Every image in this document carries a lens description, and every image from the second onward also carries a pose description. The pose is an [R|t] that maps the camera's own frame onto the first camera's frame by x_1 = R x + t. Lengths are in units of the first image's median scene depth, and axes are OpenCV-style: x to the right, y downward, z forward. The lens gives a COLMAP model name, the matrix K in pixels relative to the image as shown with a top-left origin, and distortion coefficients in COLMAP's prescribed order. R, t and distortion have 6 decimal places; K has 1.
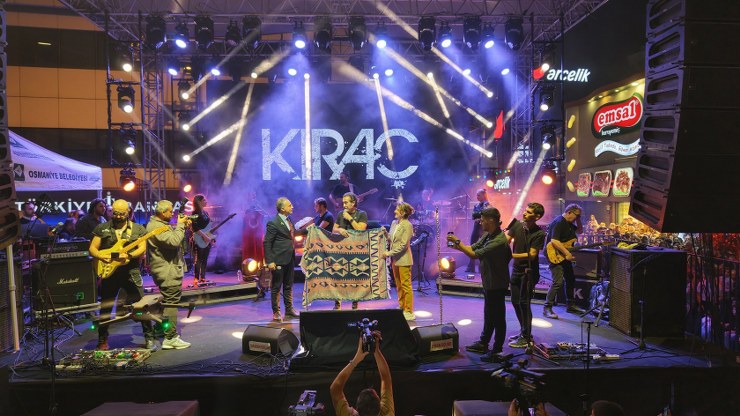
lens RADIAL K [[491.2, 0, 372.7], [0, 491.2, 205.6], [0, 0, 1]] dist [0.002731, -0.009142]
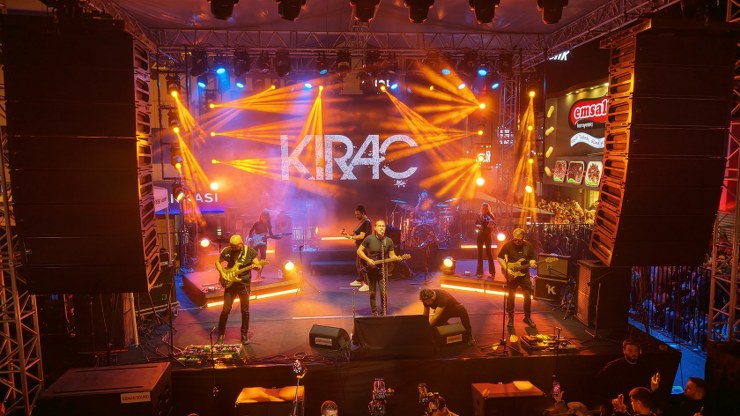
lens RADIAL K [[491.2, 0, 372.4], [0, 491.2, 203.3], [0, 0, 1]] dist [0.002731, -0.009142]
pose [[0.999079, 0.000607, 0.042915, -0.067370], [-0.003879, 0.997085, 0.076202, -0.091007], [-0.042744, -0.076298, 0.996168, -0.154706]]
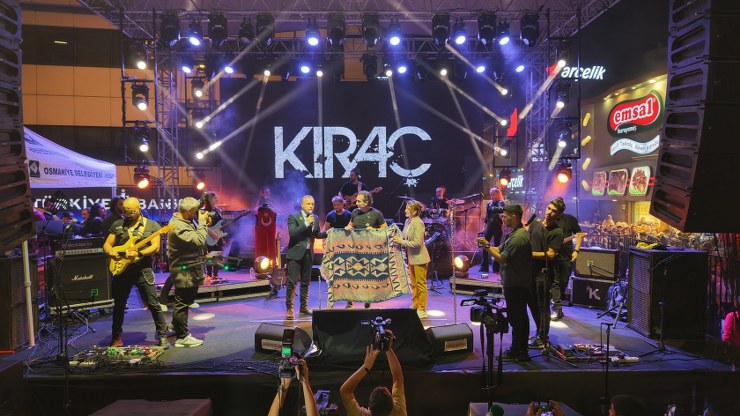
lens RADIAL K [[491.2, 0, 372.9], [0, 491.2, 205.8], [0, 0, 1]] dist [0.002731, -0.009142]
pose [[0.999722, 0.003933, -0.023236, -0.001910], [-0.003846, 0.999986, 0.003758, 0.000364], [0.023250, -0.003668, 0.999723, 0.005309]]
